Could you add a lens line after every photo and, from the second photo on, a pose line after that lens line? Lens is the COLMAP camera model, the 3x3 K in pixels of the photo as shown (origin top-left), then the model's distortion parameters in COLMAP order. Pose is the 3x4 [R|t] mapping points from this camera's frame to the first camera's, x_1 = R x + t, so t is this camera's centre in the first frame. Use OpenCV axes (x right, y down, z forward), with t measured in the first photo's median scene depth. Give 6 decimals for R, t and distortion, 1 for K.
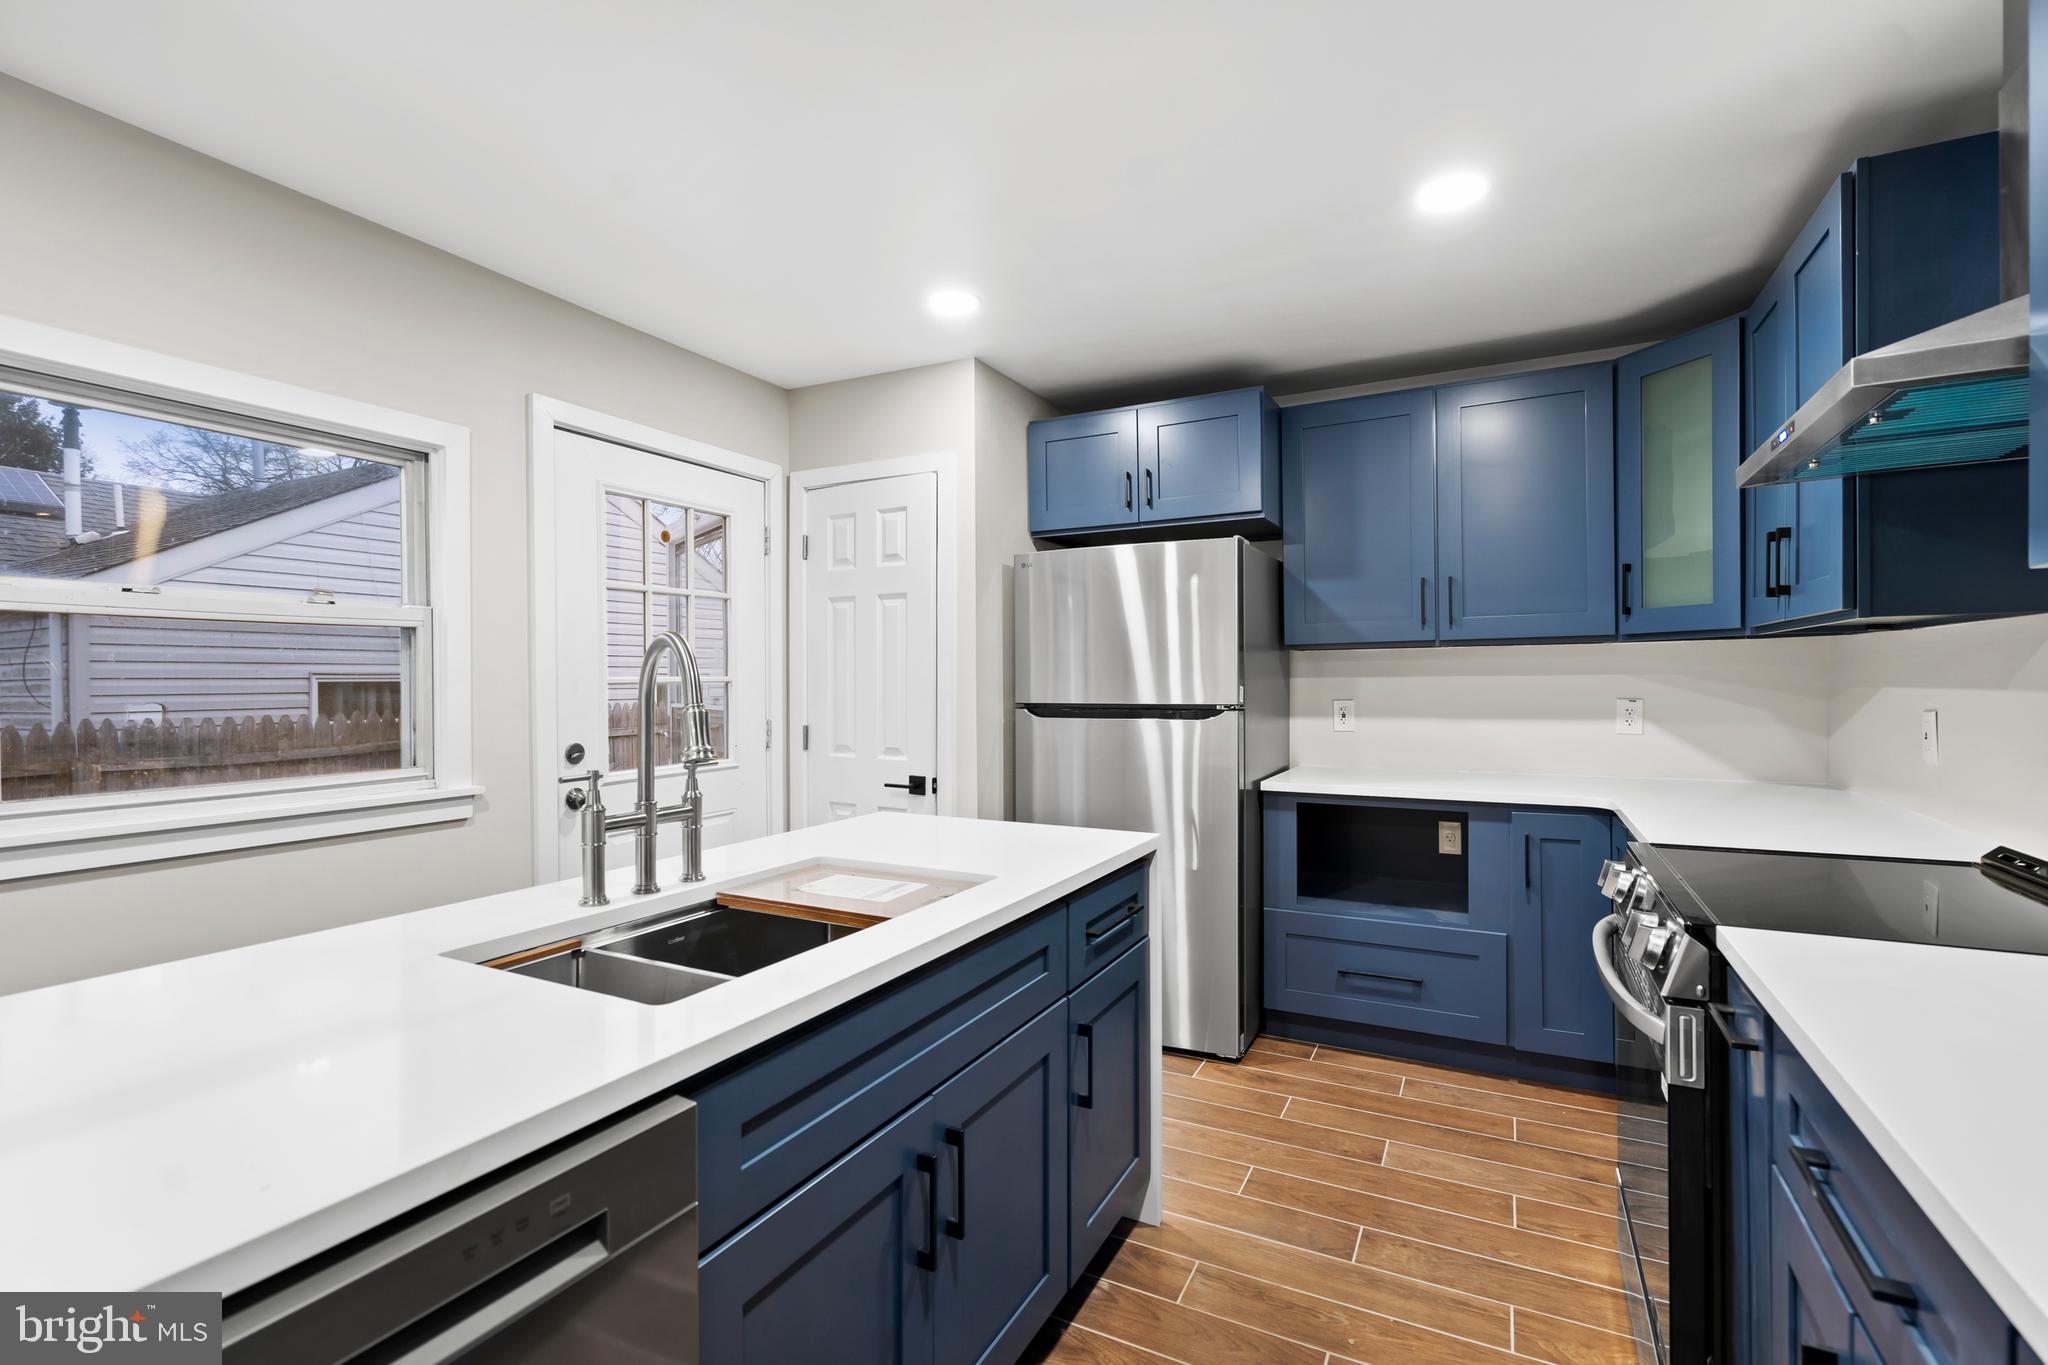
lens RADIAL K [[930.6, 0, 1030.8], [0, 930.6, 682.2], [0, 0, 1]] dist [-0.003851, 0.000786]
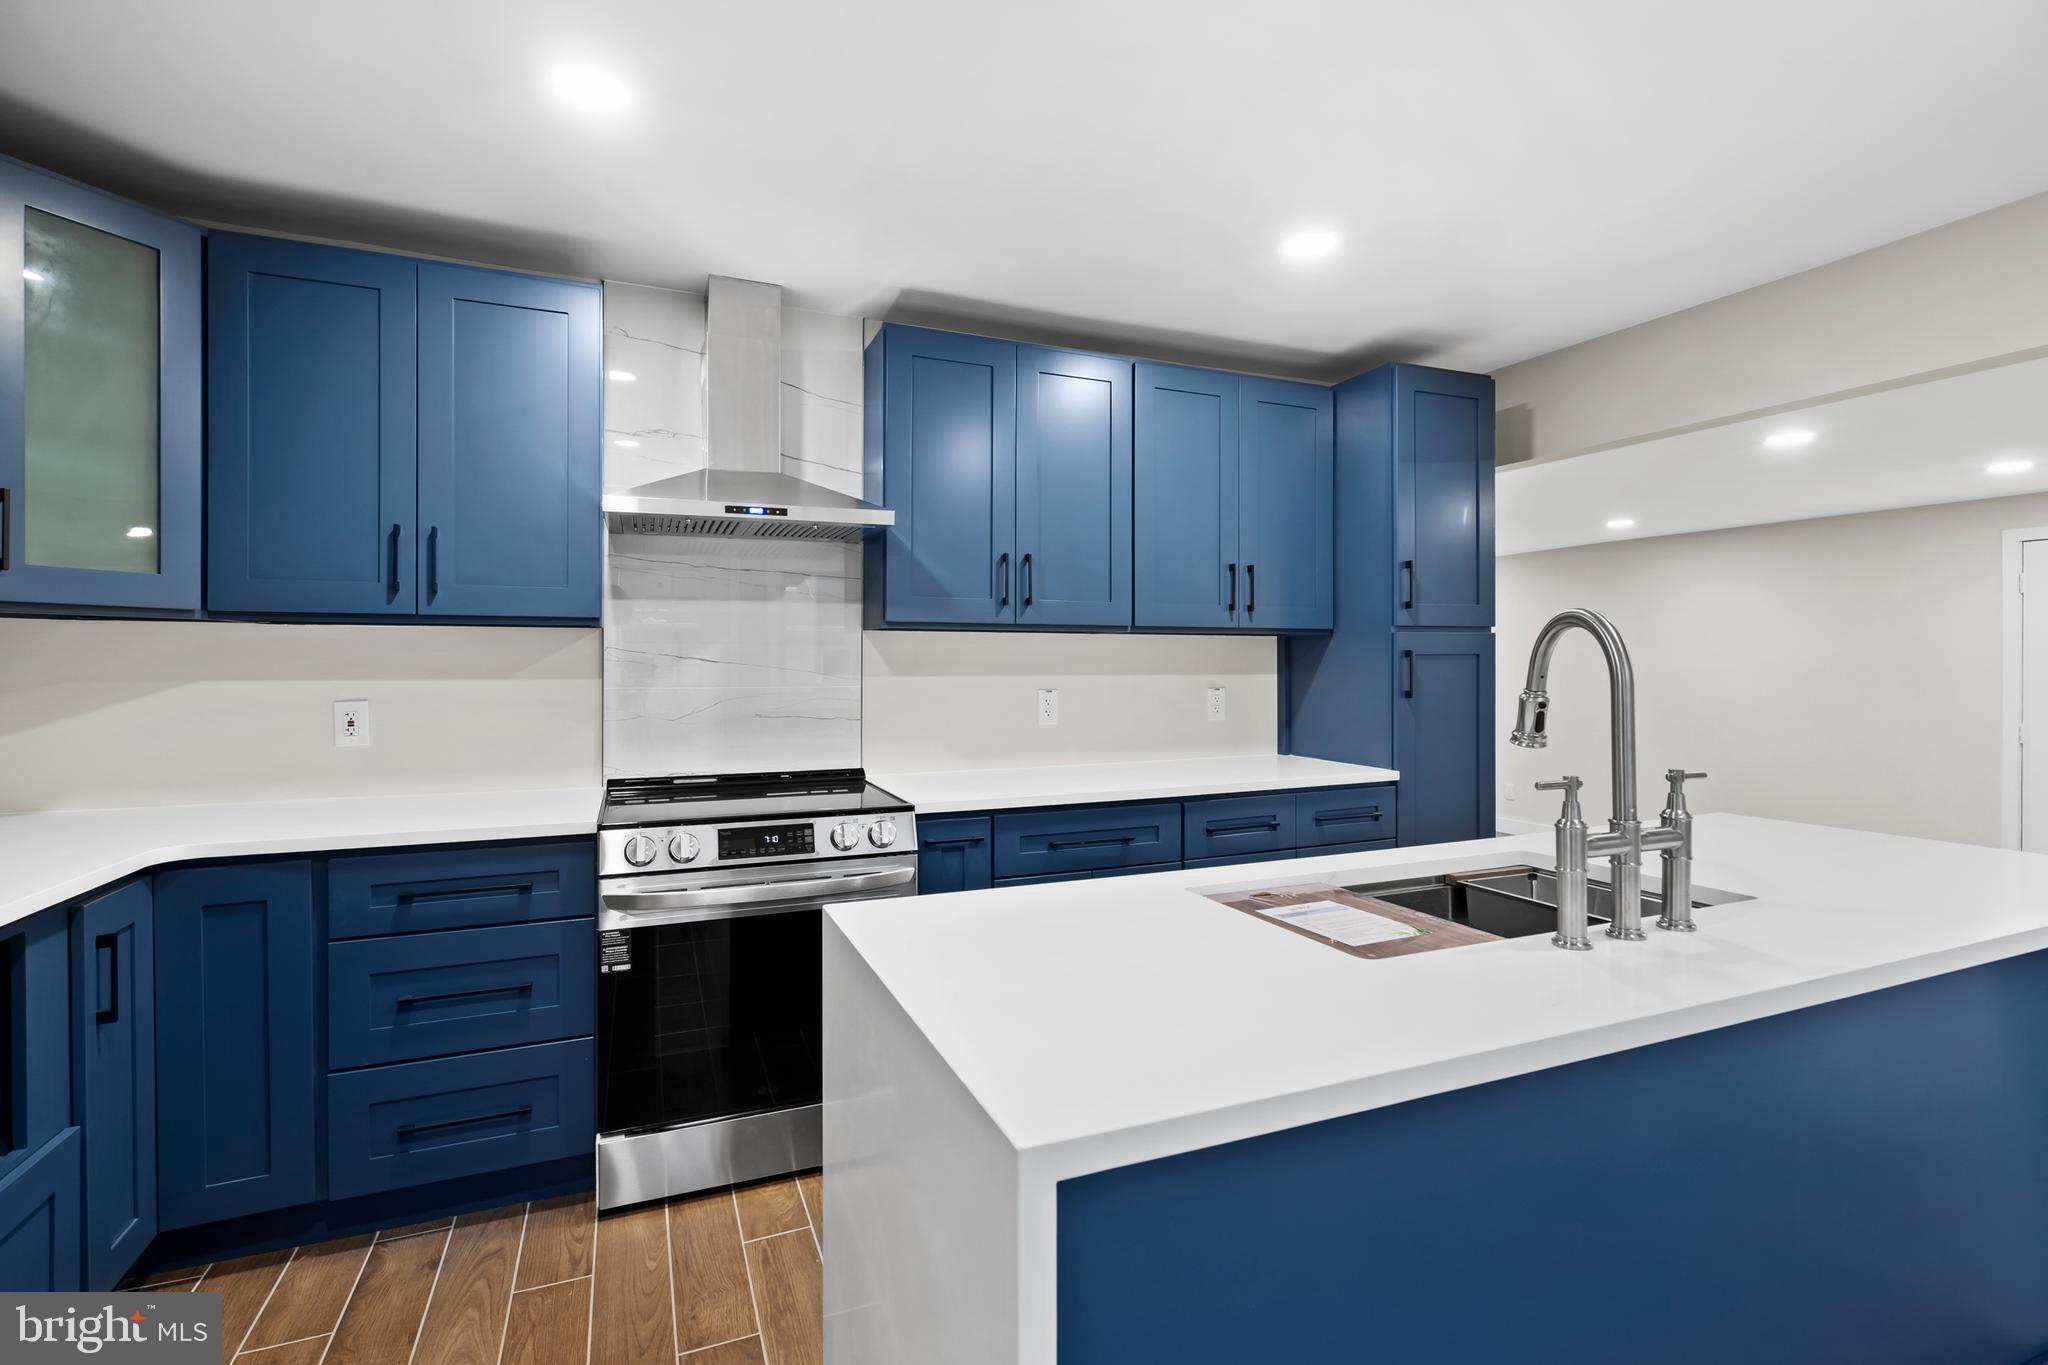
lens RADIAL K [[930.6, 0, 1034.3], [0, 930.6, 674.9], [0, 0, 1]] dist [-0.003851, 0.000786]
pose [[-0.770848, 0.002026, 0.637015, -0.357733], [0.004052, 0.999990, 0.001723, -0.001617], [-0.637006, 0.003910, -0.770849, 1.290396]]
